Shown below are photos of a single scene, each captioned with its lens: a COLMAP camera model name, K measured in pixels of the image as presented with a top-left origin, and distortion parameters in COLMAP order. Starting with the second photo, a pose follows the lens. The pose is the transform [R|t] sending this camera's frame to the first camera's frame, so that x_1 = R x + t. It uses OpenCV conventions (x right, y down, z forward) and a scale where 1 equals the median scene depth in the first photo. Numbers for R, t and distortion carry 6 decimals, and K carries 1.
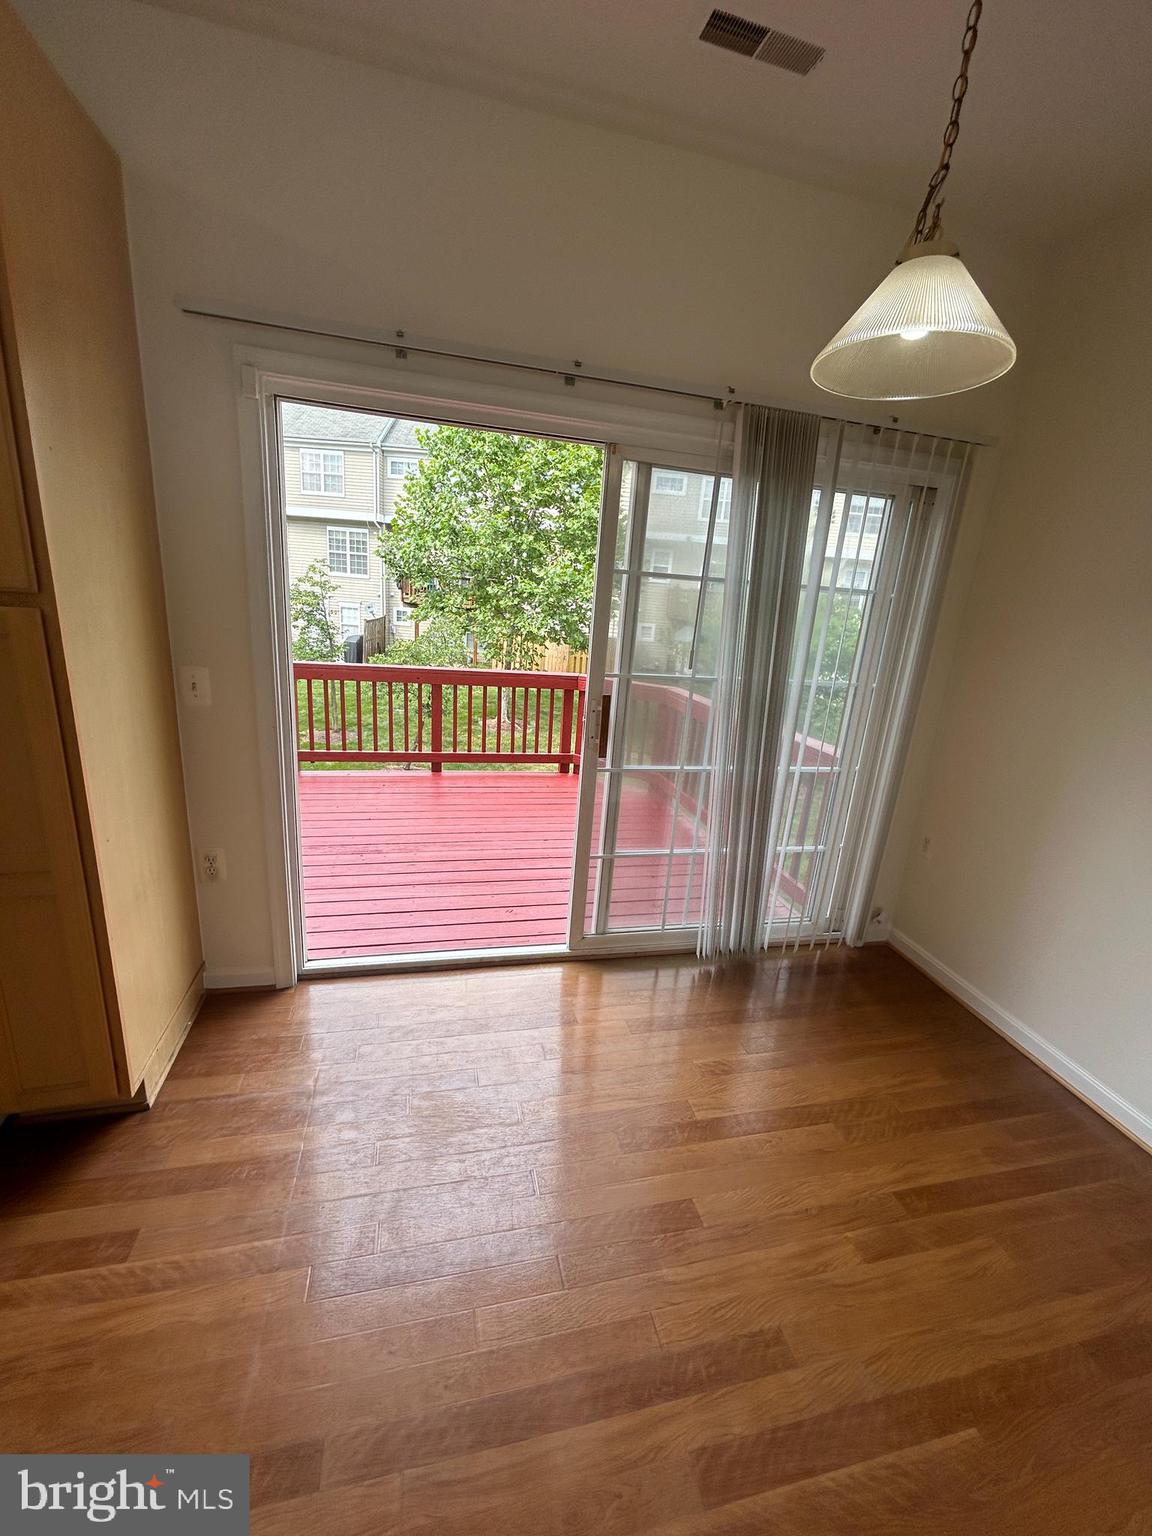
lens RADIAL K [[619.8, 0, 579.5], [0, 619.8, 771.6], [0, 0, 1]] dist [0.000162, 0.000338]
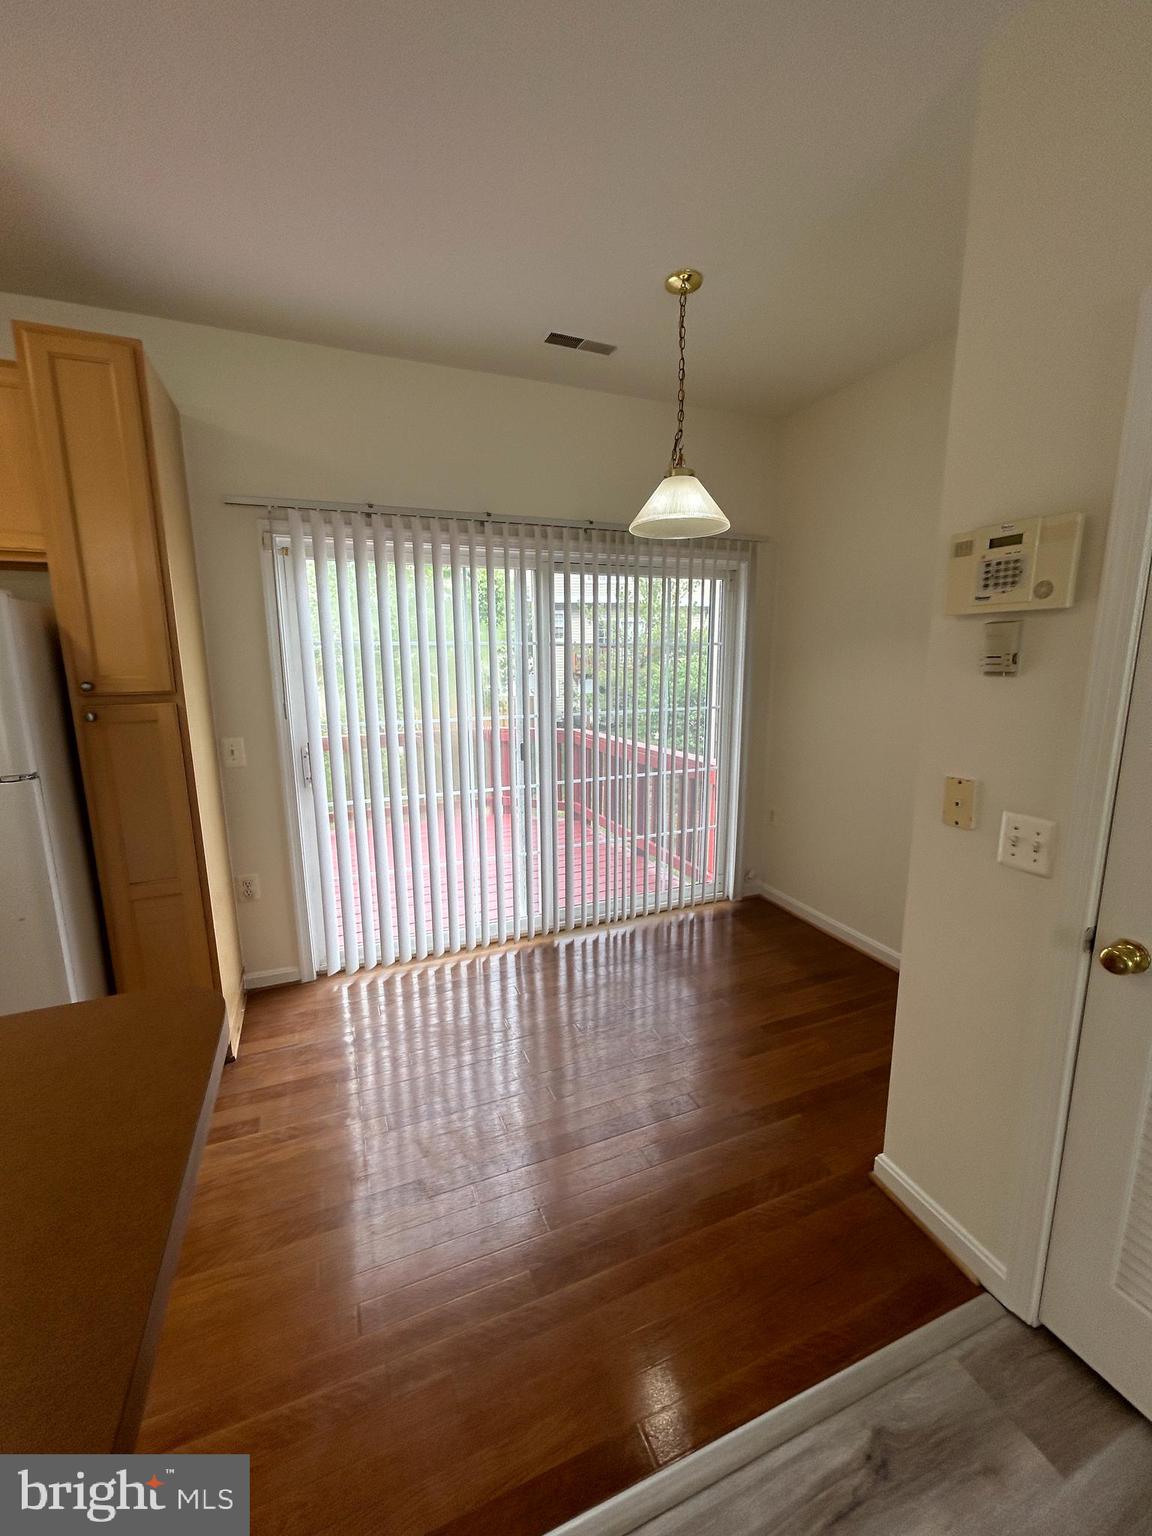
lens RADIAL K [[619.8, 0, 579.5], [0, 619.8, 771.6], [0, 0, 1]] dist [0.000162, 0.000338]
pose [[0.983818, -0.112384, 0.139541, -0.079263], [0.124643, 0.988771, -0.082437, 0.140788], [-0.128709, 0.098496, 0.986779, -0.557682]]
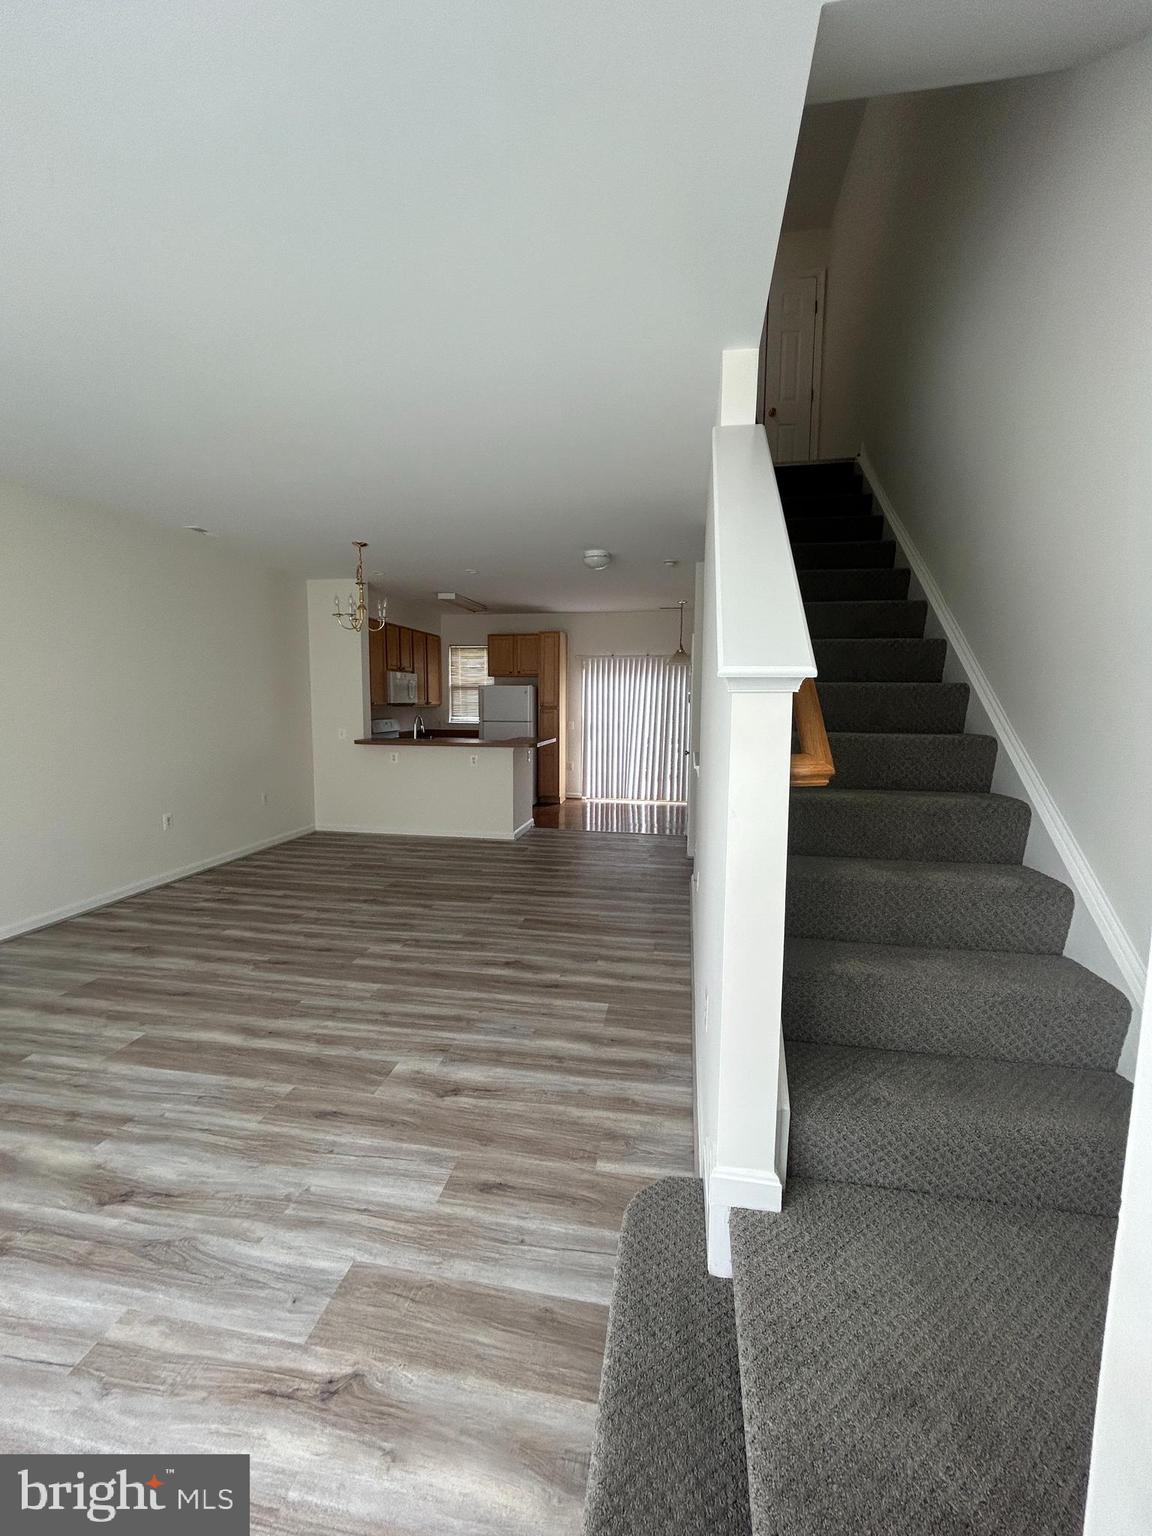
lens RADIAL K [[619.8, 0, 579.5], [0, 619.8, 771.6], [0, 0, 1]] dist [0.000162, 0.000338]
pose [[0.916489, -0.026751, -0.399163, 1.676989], [-0.046612, 0.983826, -0.172957, 1.297413], [0.397334, 0.177119, 0.900419, -4.022478]]
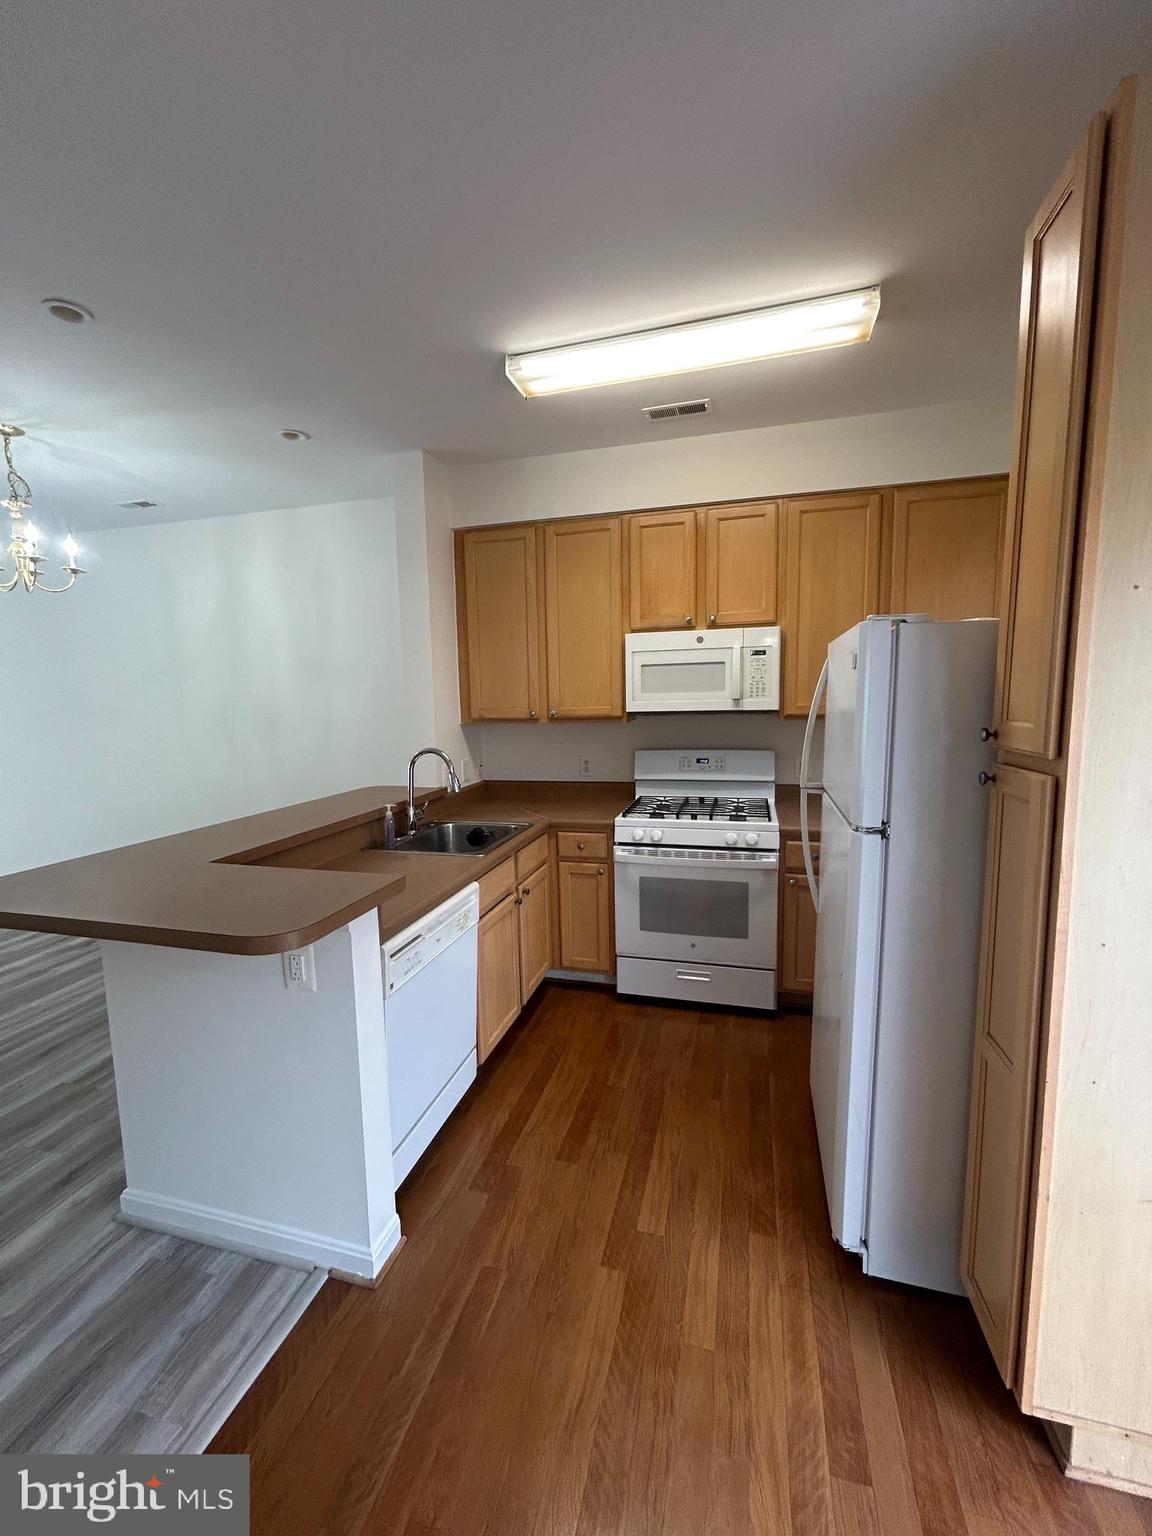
lens RADIAL K [[621.4, 0, 580.1], [0, 621.4, 770.6], [0, 0, 1]] dist [0.002280, 0.000312]
pose [[-0.481675, 0.035442, -0.875633, 0.166801], [-0.262099, 0.947621, 0.182533, -0.208009], [0.836238, 0.317424, -0.447156, 0.682185]]
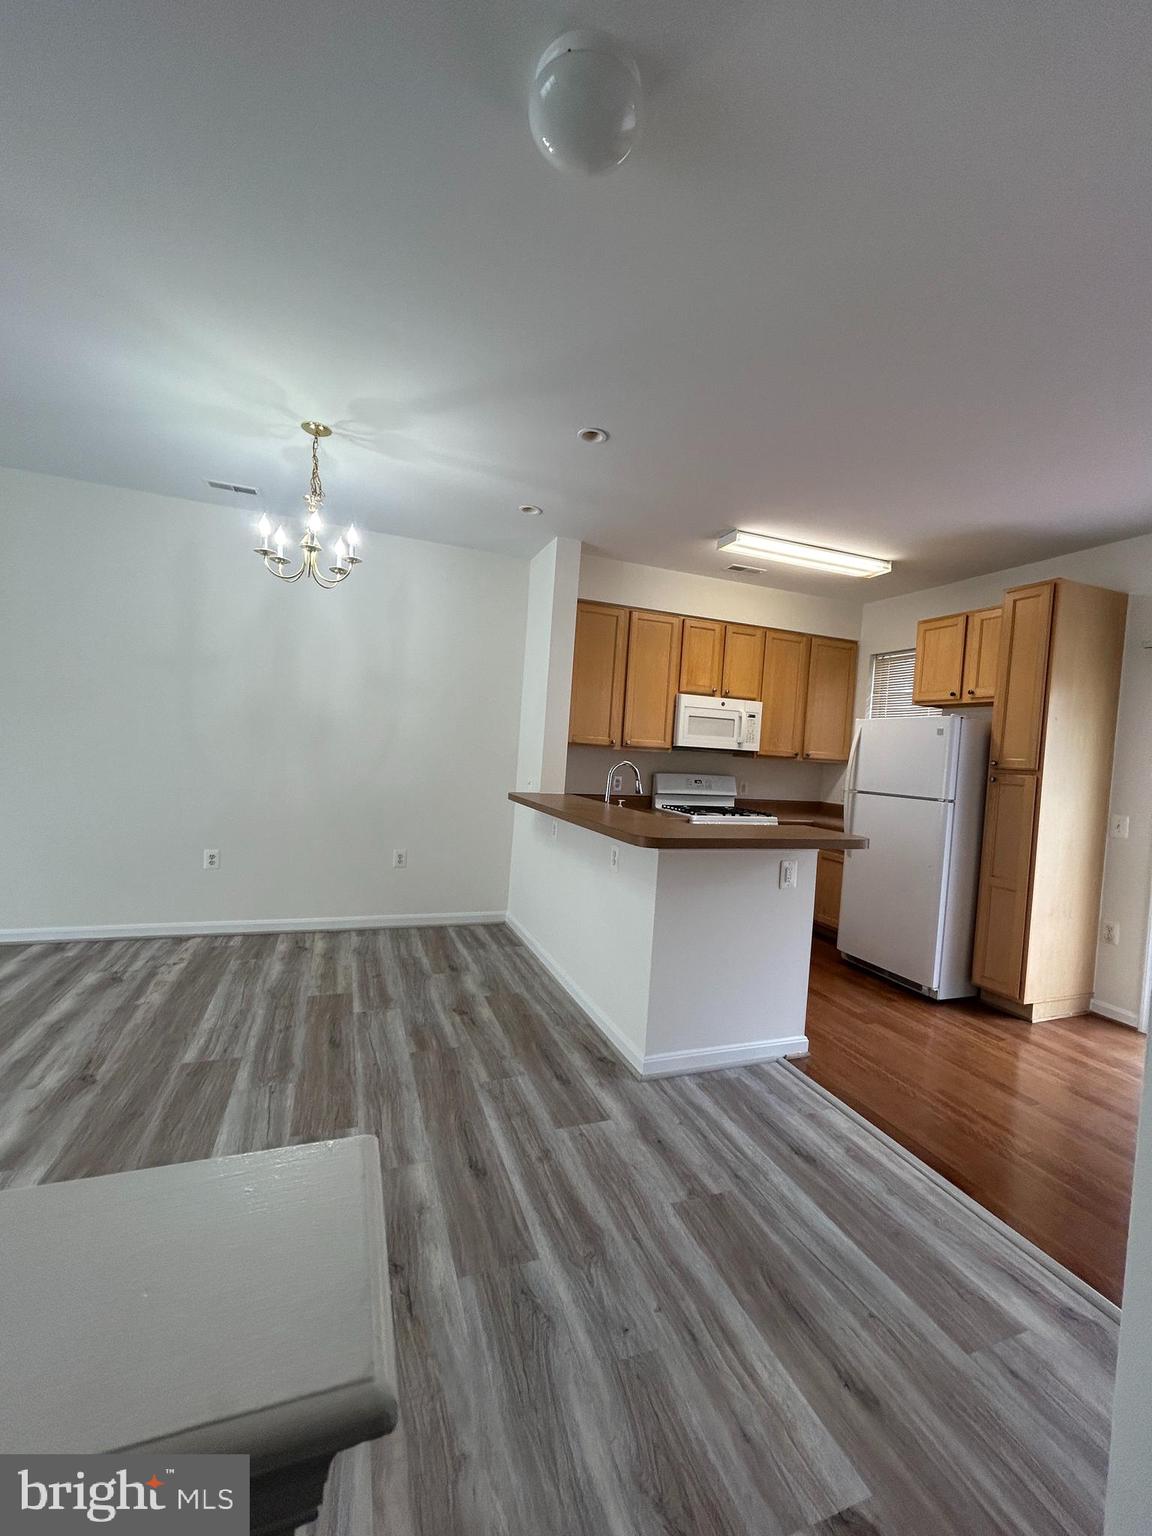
lens RADIAL K [[619.8, 0, 579.5], [0, 619.8, 771.6], [0, 0, 1]] dist [0.000162, 0.000338]
pose [[0.133096, -0.037280, -0.990402, 1.226689], [-0.324593, 0.942541, -0.079099, 0.462585], [0.936443, 0.332005, 0.113348, -0.935793]]
